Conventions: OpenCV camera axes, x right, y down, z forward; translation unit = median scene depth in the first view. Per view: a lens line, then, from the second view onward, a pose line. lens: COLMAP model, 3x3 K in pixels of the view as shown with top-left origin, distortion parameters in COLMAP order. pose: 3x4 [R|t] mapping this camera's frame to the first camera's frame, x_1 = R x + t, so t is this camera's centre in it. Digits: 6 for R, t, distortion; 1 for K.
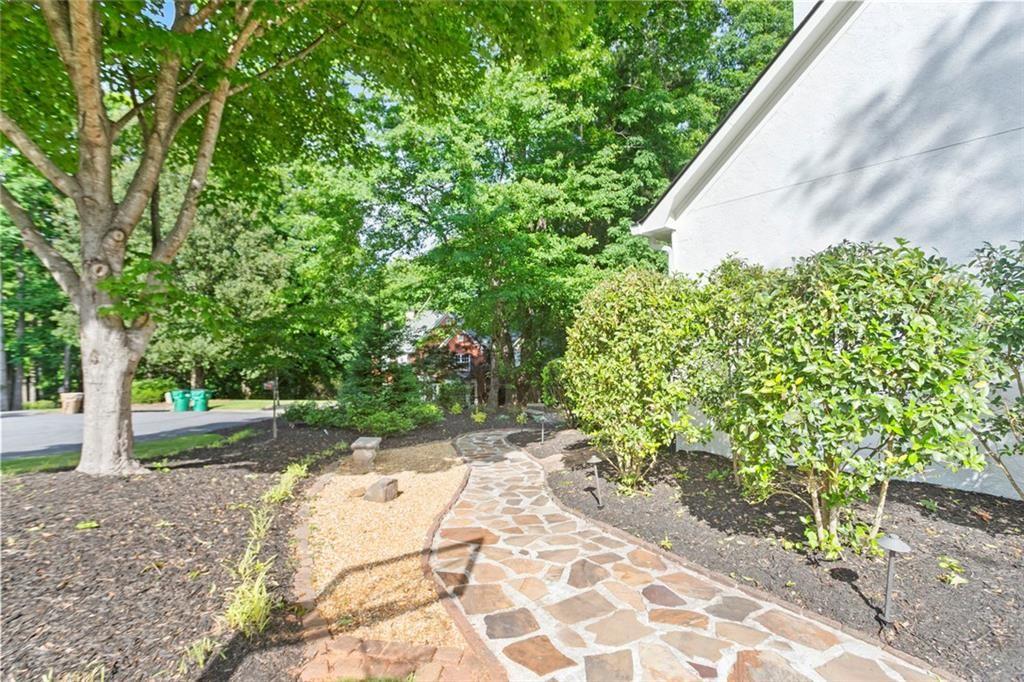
lens RADIAL K [[518.0, 0, 511.3], [0, 518.0, 343.6], [0, 0, 1]] dist [0.002864, -0.000118]
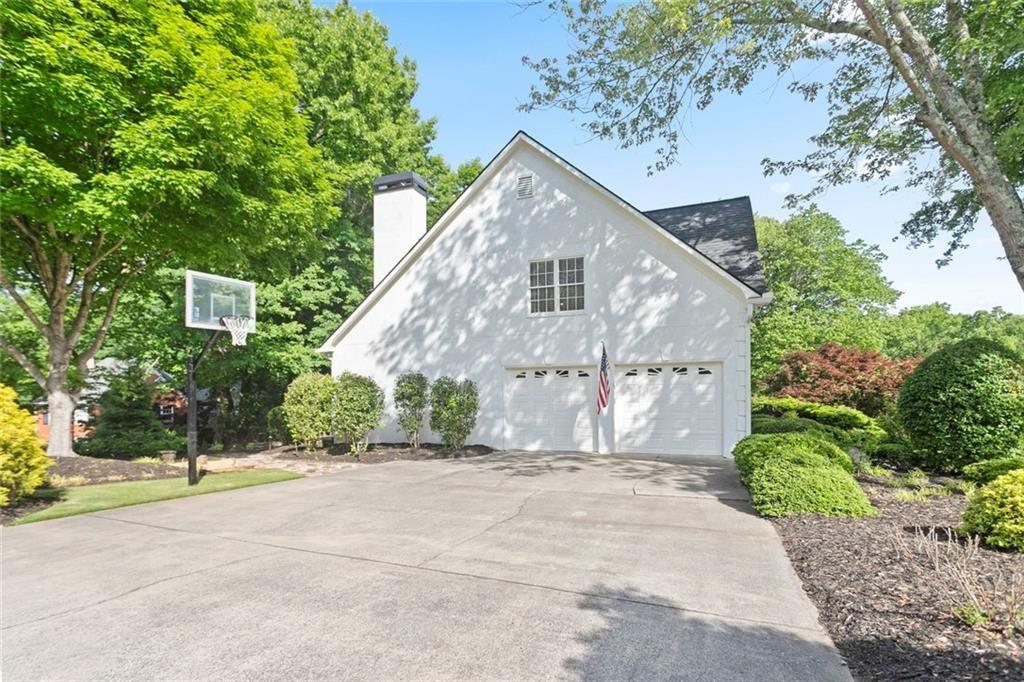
lens RADIAL K [[518.0, 0, 520.5], [0, 518.0, 395.3], [0, 0, 1]] dist [0.002864, -0.000118]
pose [[0.856505, 0.003648, 0.516125, -0.067091], [-0.004592, 0.999989, 0.000553, -0.008807], [-0.516118, -0.002844, 0.856513, -0.556426]]
